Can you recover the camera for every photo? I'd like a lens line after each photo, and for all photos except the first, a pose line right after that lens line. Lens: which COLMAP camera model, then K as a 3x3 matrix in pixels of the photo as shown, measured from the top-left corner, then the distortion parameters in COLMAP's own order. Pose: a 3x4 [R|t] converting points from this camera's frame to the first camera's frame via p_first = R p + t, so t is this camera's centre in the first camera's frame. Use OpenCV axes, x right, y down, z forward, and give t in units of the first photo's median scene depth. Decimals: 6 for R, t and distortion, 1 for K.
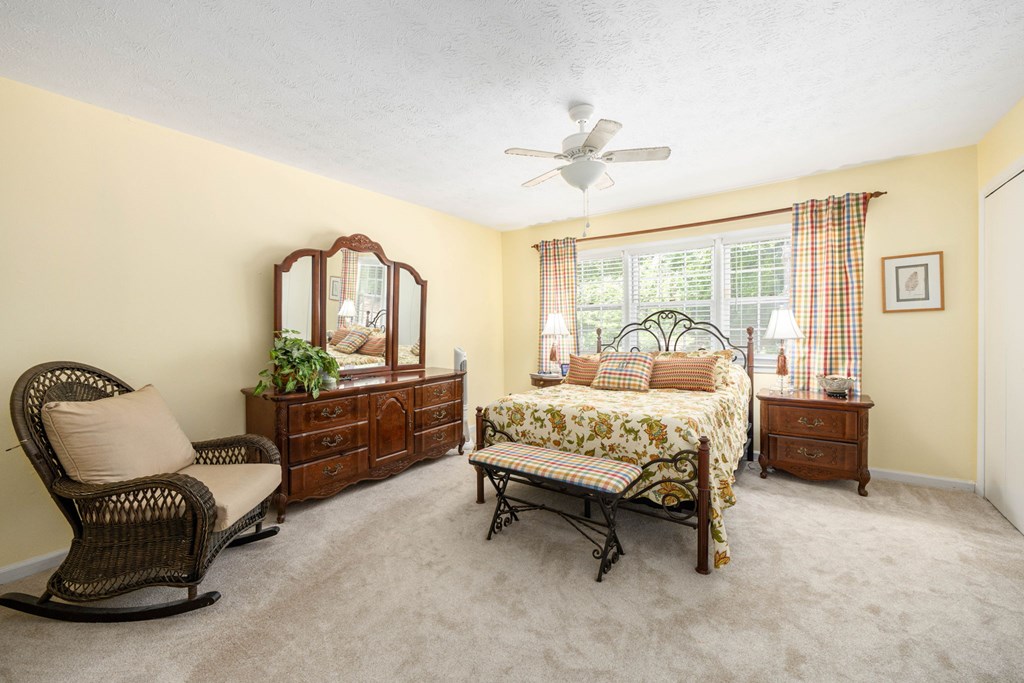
lens RADIAL K [[410.5, 0, 510.2], [0, 410.5, 335.0], [0, 0, 1]] dist [-0.002622, 0.000731]
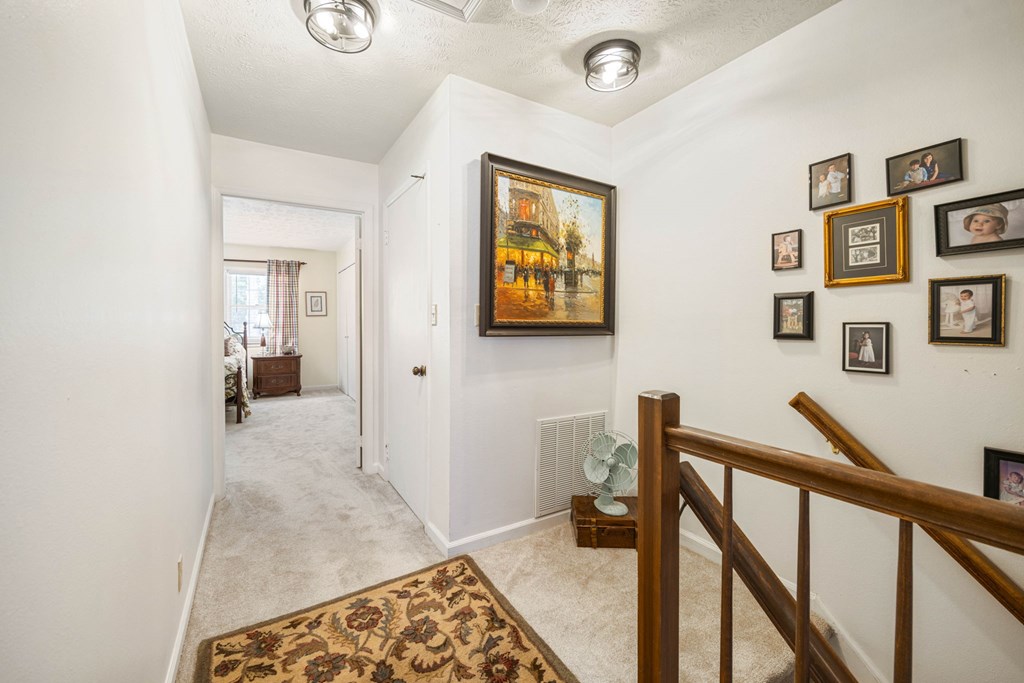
lens RADIAL K [[410.5, 0, 514.4], [0, 410.5, 326.5], [0, 0, 1]] dist [-0.002622, 0.000731]
pose [[0.375428, 0.005907, 0.926833, -0.726018], [0.011666, 0.999870, -0.011098, 0.039507], [-0.926778, 0.014979, 0.375310, -0.879199]]
